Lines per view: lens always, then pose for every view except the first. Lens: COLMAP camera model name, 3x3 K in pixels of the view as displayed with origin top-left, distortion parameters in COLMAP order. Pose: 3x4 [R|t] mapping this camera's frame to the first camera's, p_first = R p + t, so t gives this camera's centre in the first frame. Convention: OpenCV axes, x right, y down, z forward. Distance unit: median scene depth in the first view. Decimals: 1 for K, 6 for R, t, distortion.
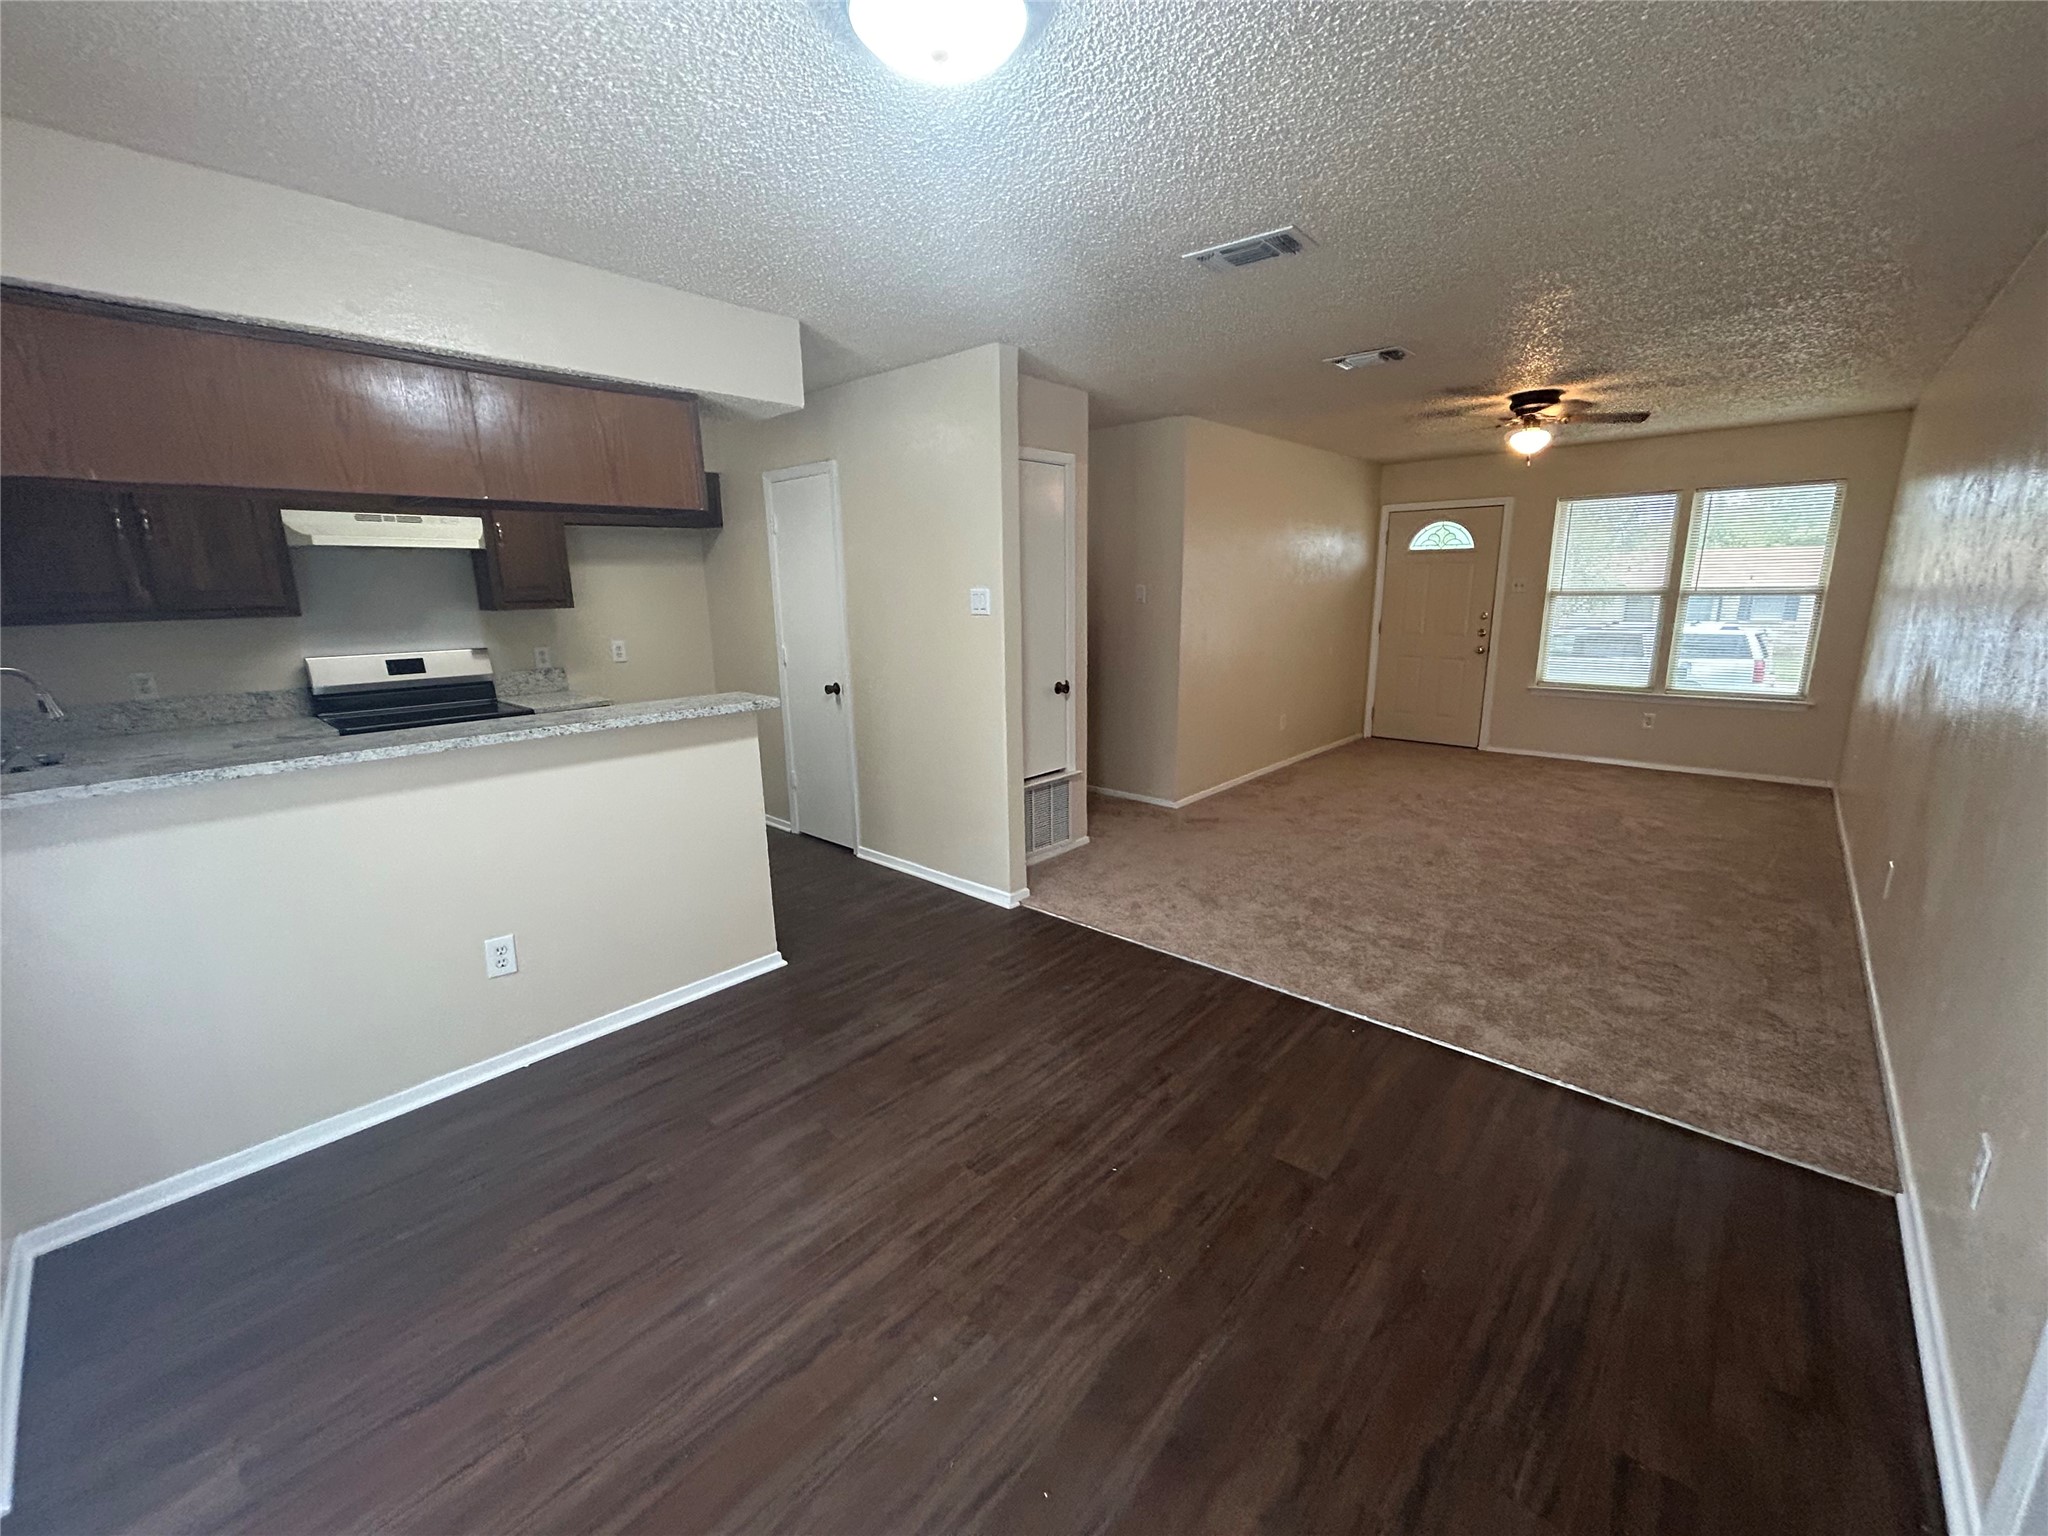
lens RADIAL K [[831.0, 0, 1024.9], [0, 831.0, 763.0], [0, 0, 1]] dist [-0.002785, 0.000598]
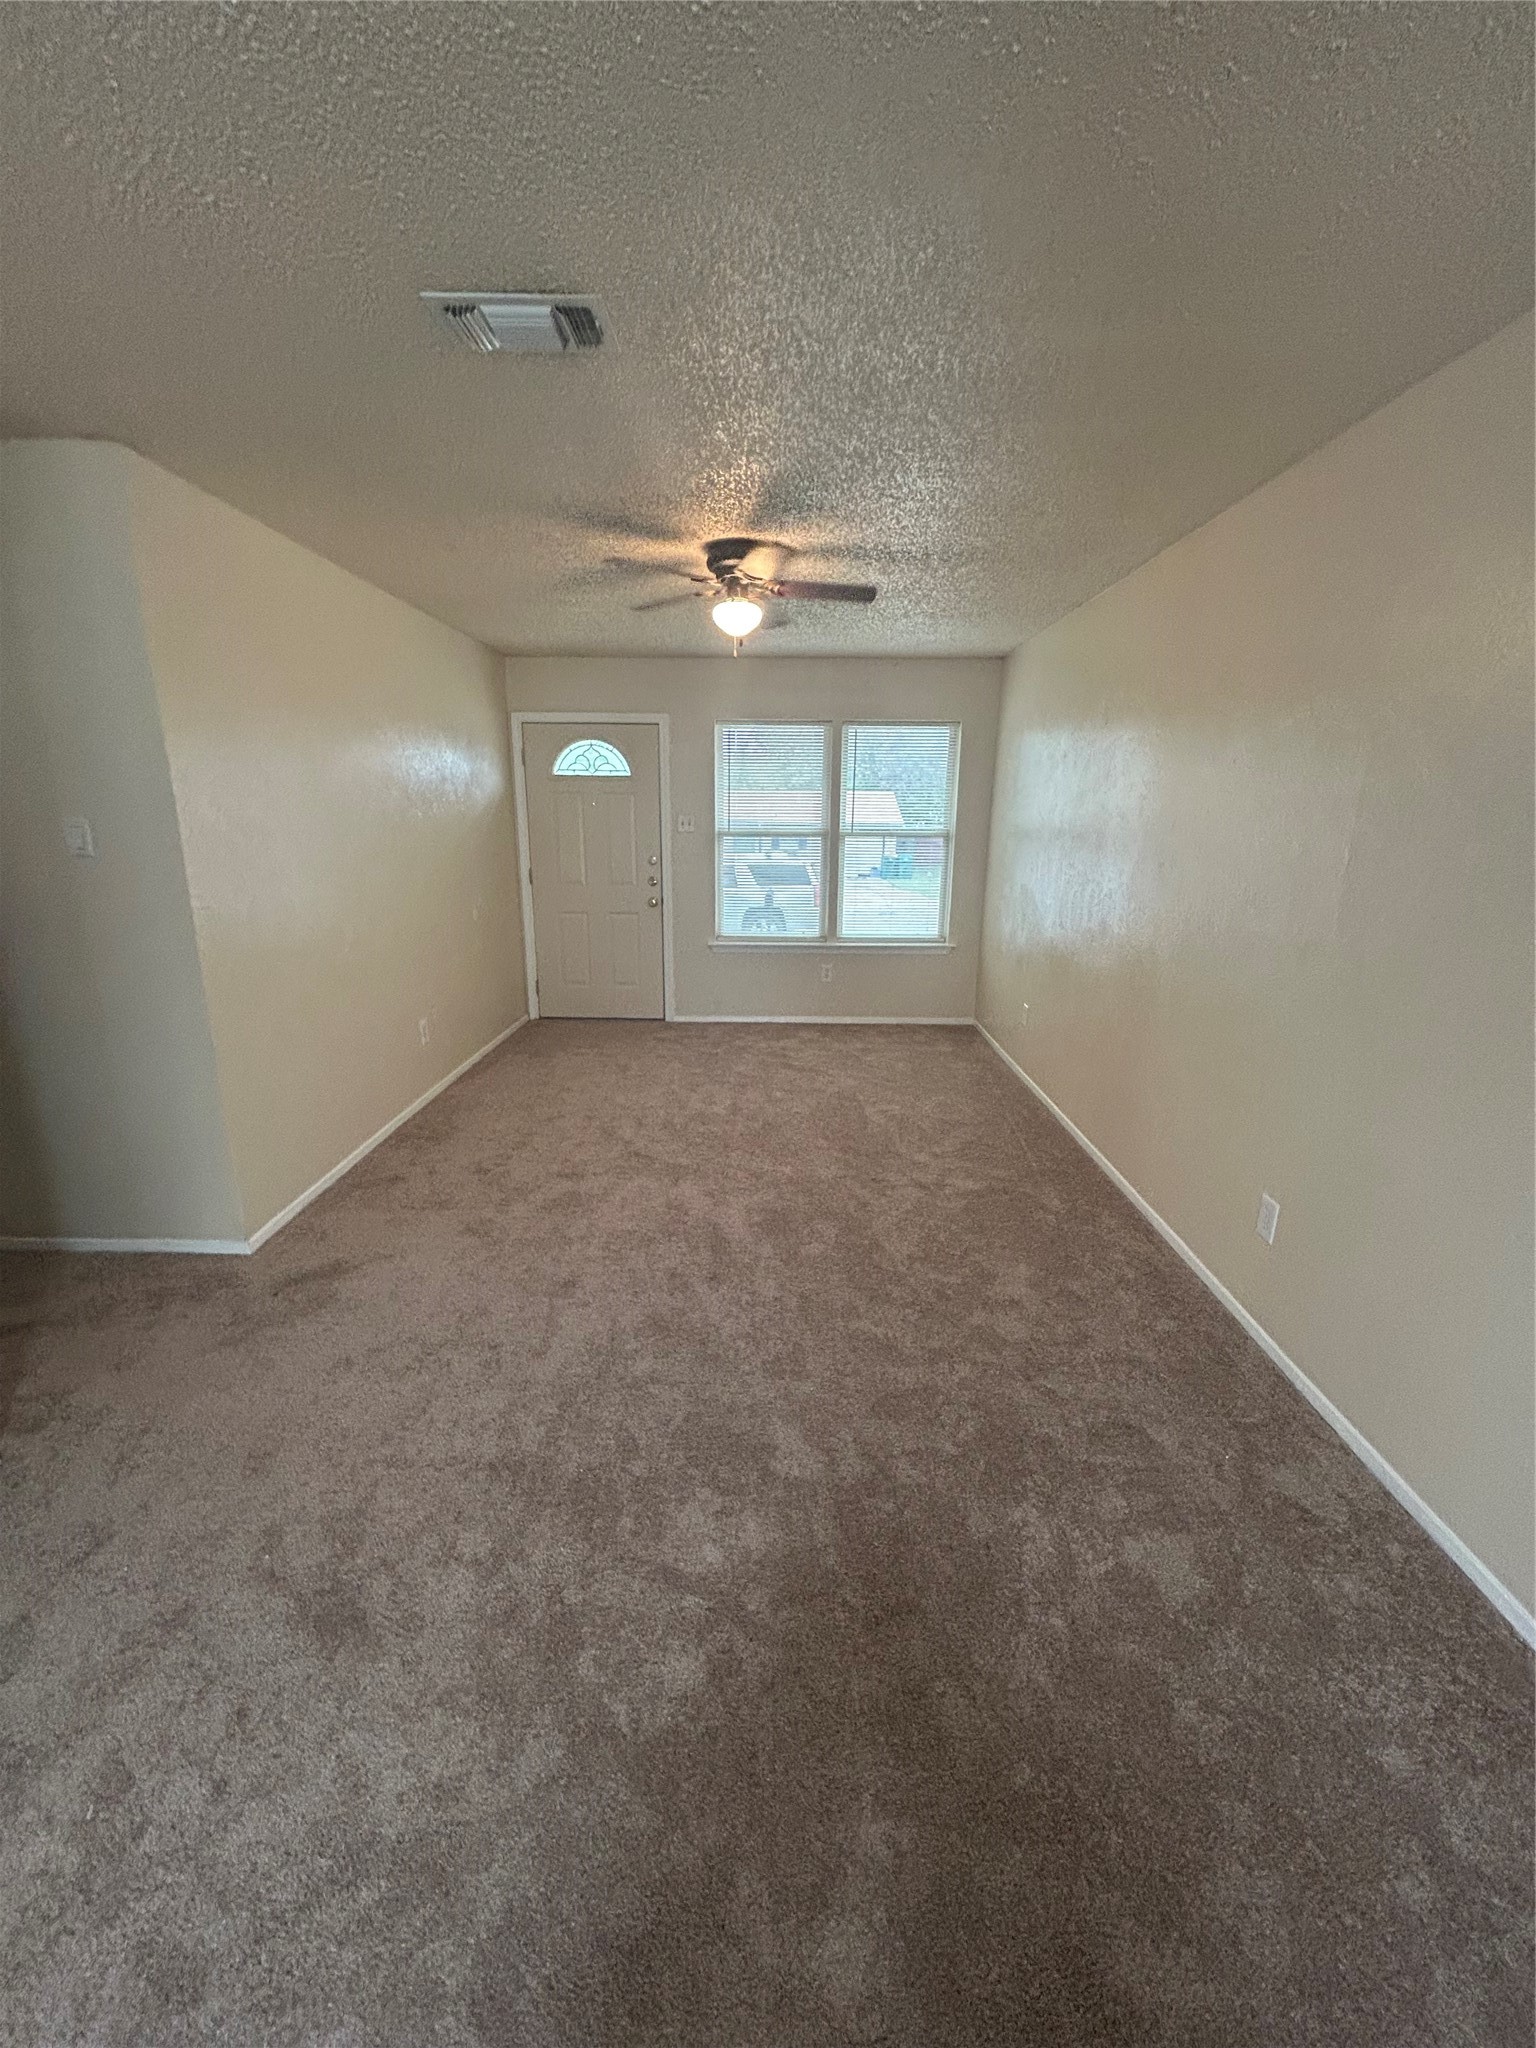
lens RADIAL K [[831.0, 0, 767.4], [0, 831.0, 1027.4], [0, 0, 1]] dist [-0.002785, 0.000598]
pose [[0.752415, -0.146065, 0.642290, 0.119490], [0.120032, 0.989181, 0.084341, -0.095238], [-0.647661, 0.013636, 0.761807, 0.414225]]
